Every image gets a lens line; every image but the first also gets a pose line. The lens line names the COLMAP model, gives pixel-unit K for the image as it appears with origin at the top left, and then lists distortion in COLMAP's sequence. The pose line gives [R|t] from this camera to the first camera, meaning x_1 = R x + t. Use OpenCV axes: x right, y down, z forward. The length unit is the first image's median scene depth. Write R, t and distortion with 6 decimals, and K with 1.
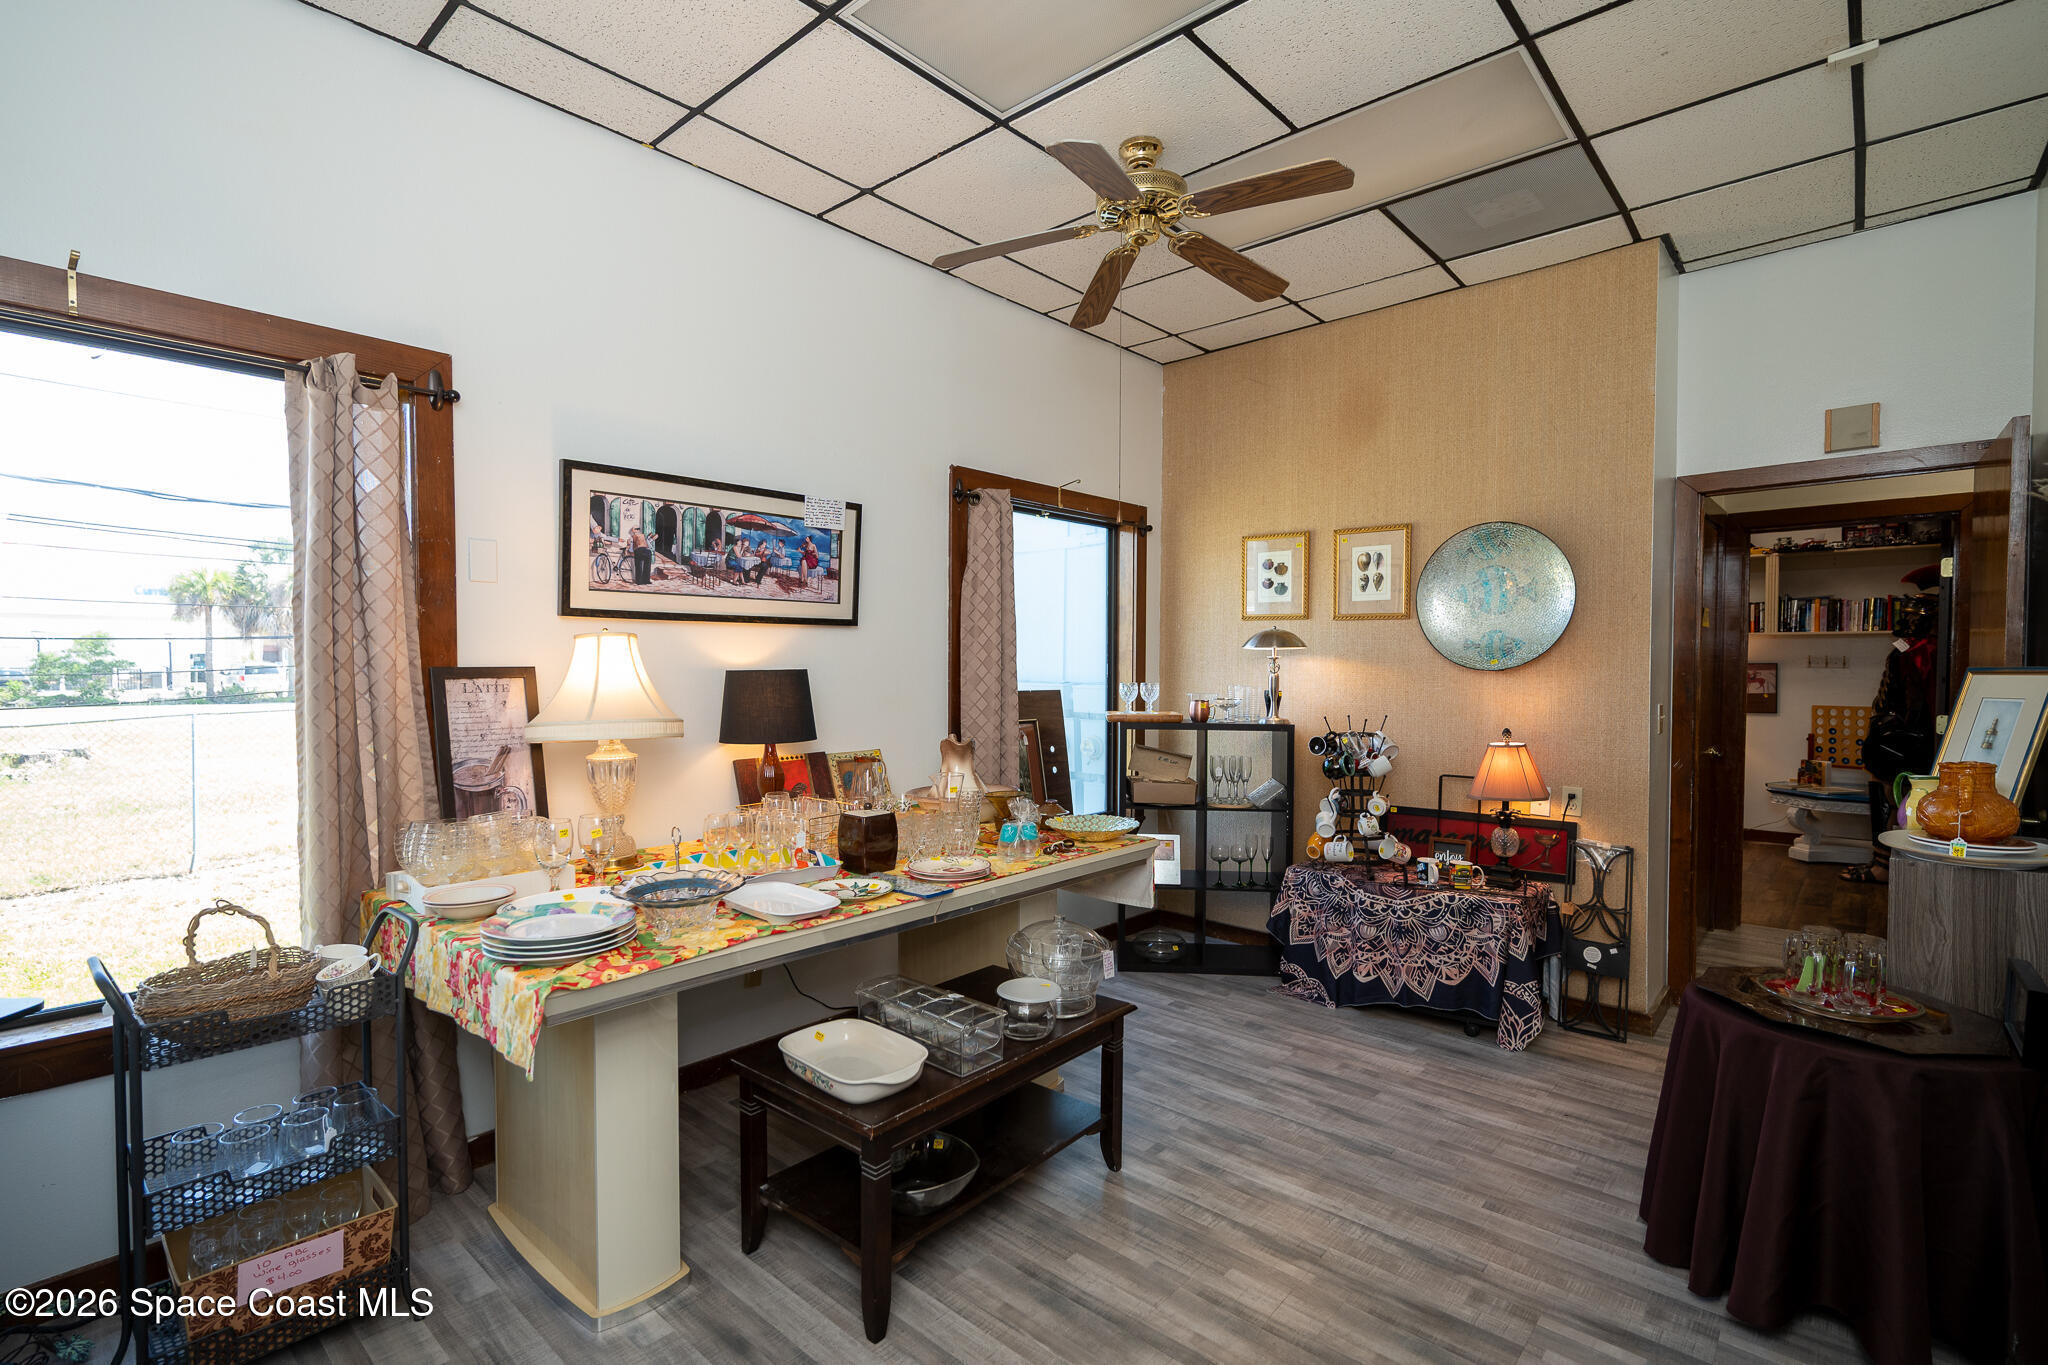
lens RADIAL K [[961.9, 0, 1011.5], [0, 961.9, 690.8], [0, 0, 1]] dist [0.002133, -0.000297]
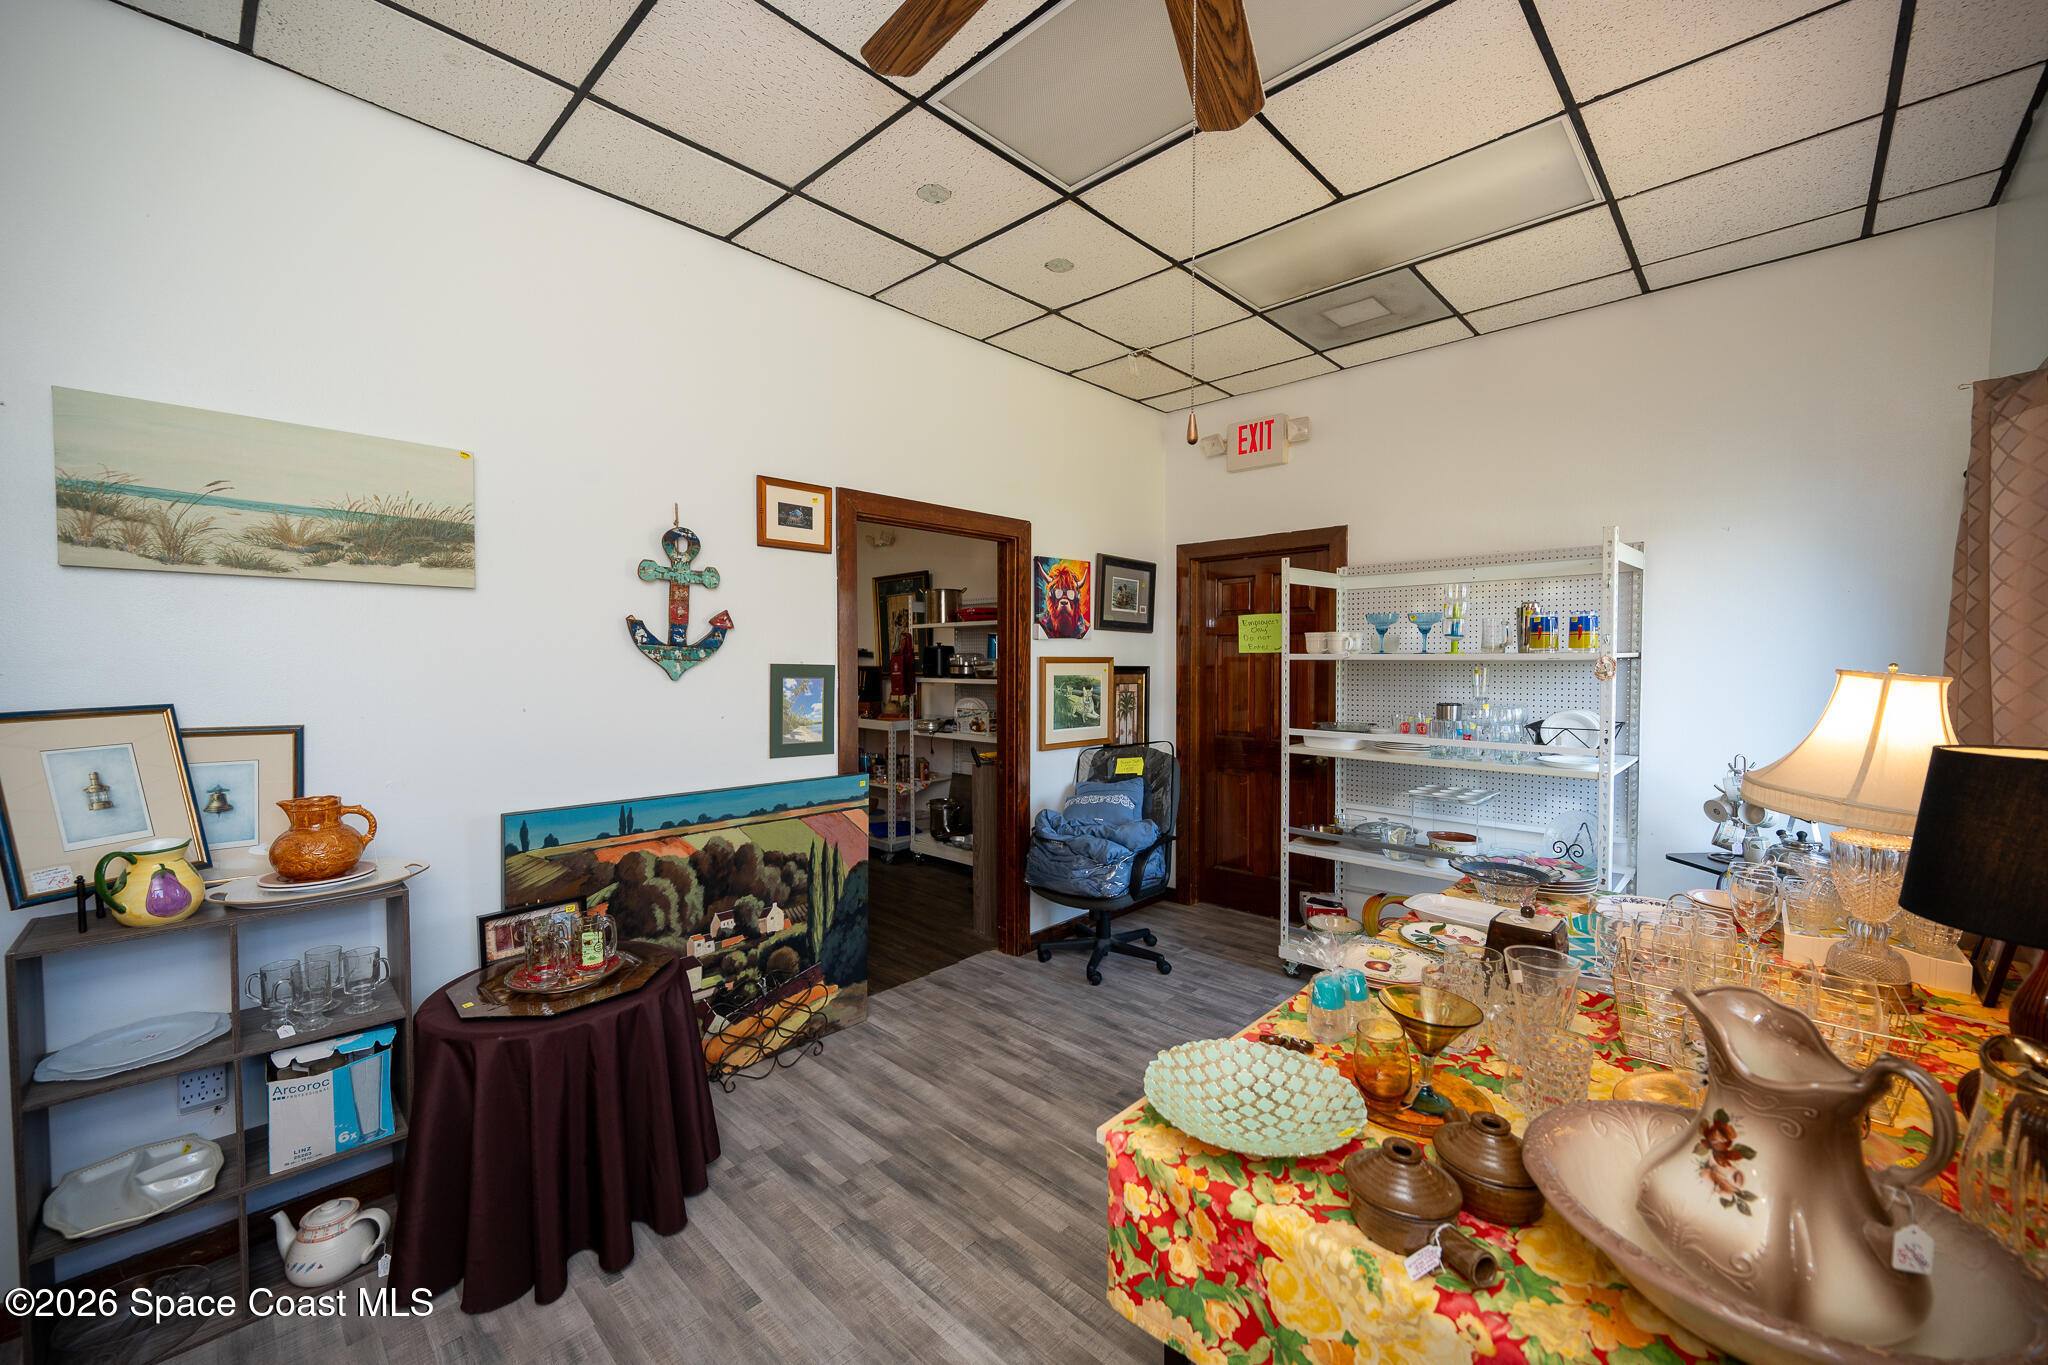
lens RADIAL K [[795.2, 0, 1029.2], [0, 795.2, 688.8], [0, 0, 1]] dist [-0.002411, 0.000043]
pose [[-0.999917, -0.002319, 0.012677, 0.172136], [-0.001442, 0.997629, 0.068804, -0.068590], [-0.012806, 0.068780, -0.997550, 1.279996]]
